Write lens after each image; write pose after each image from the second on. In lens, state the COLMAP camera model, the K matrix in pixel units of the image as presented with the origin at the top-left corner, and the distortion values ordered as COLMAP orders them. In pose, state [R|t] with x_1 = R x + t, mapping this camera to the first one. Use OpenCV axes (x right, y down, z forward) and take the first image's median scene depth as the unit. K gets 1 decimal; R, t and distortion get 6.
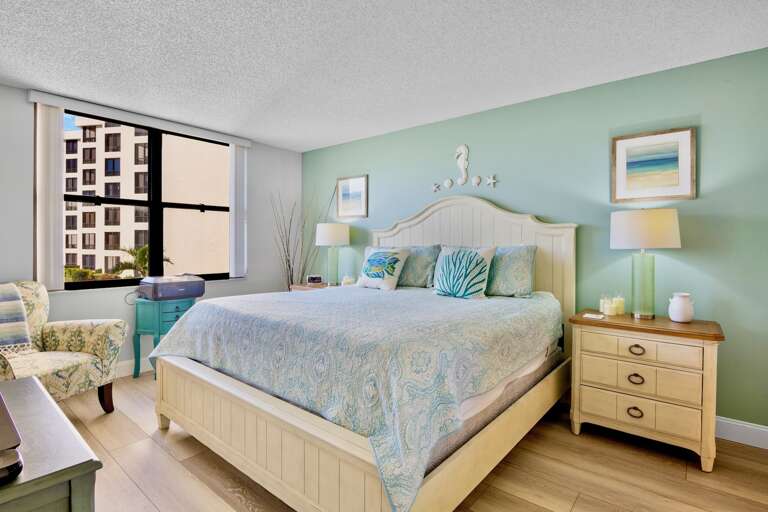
lens RADIAL K [[375.6, 0, 384.2], [0, 375.6, 250.0], [0, 0, 1]] dist [-0.005818, 0.000203]
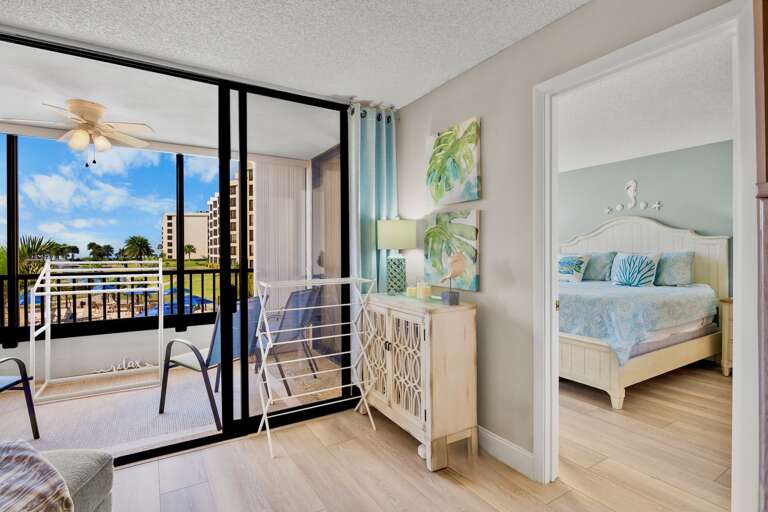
lens RADIAL K [[375.6, 0, 386.1], [0, 375.6, 253.7], [0, 0, 1]] dist [-0.005818, 0.000203]
pose [[0.947448, -0.004334, -0.319880, -0.252981], [0.001572, 0.999959, -0.008892, 0.006374], [0.319905, 0.007922, 0.947416, -0.725660]]
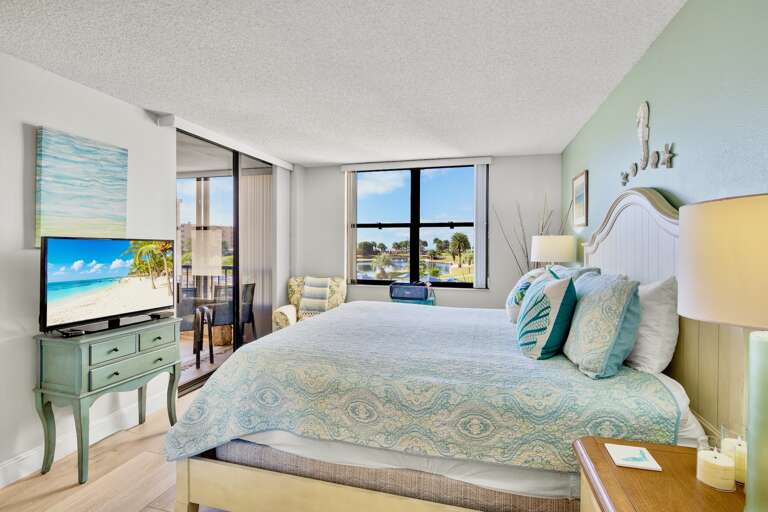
lens RADIAL K [[375.6, 0, 386.8], [0, 375.6, 249.0], [0, 0, 1]] dist [-0.005818, 0.000203]
pose [[0.432661, 0.007836, -0.901522, 0.686539], [-0.018042, 0.999837, 0.000031, -0.049604], [0.901376, 0.016252, 0.432732, 0.449962]]
